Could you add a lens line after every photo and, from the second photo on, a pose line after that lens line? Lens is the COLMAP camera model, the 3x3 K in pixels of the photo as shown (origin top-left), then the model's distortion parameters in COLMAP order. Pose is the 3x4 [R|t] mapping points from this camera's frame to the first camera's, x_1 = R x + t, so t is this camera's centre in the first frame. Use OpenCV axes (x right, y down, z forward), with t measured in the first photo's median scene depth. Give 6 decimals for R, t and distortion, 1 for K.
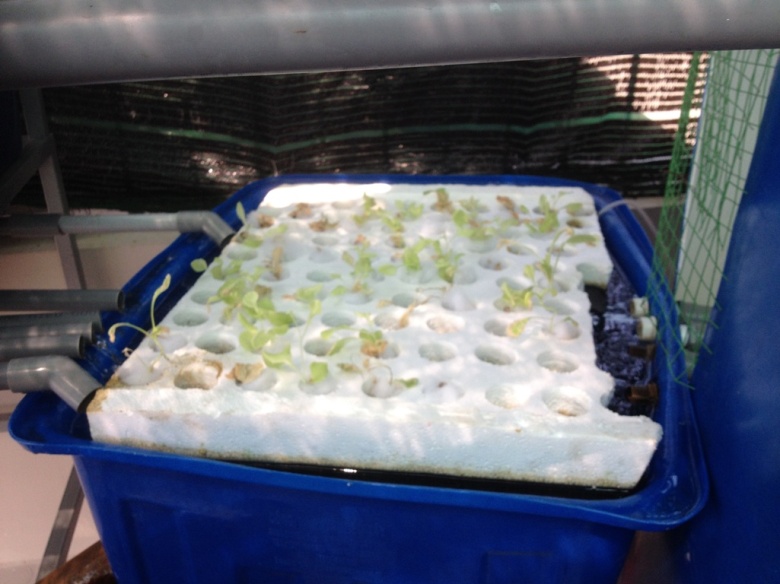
lens RADIAL K [[796.7, 0, 390.0], [0, 796.7, 292.0], [0, 0, 1]] dist [0.128534, -0.510374]
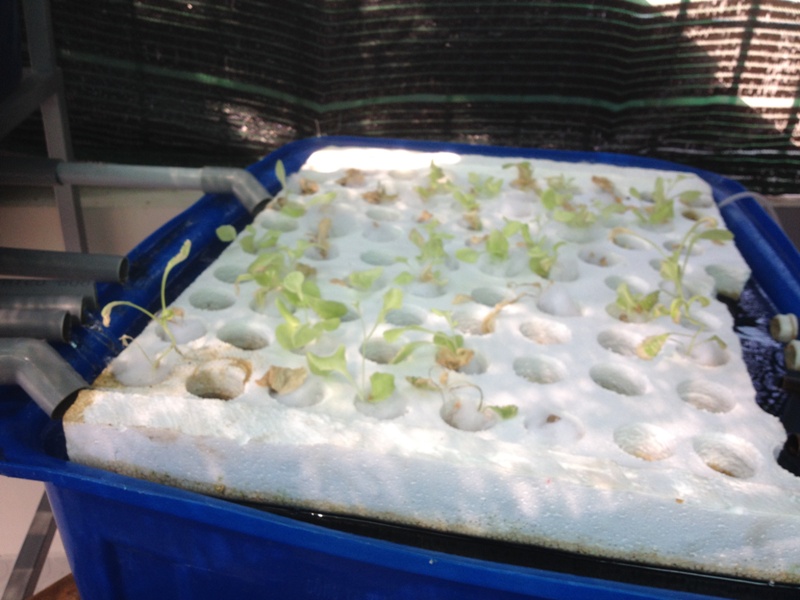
lens RADIAL K [[821.7, 0, 400.0], [0, 821.7, 300.0], [0, 0, 1]] dist [0.005757, -0.012766]
pose [[0.997279, 0.073057, -0.009894, -0.055815], [-0.072843, 0.997134, 0.020453, 0.003301], [0.011359, -0.019677, 0.999742, 0.194073]]
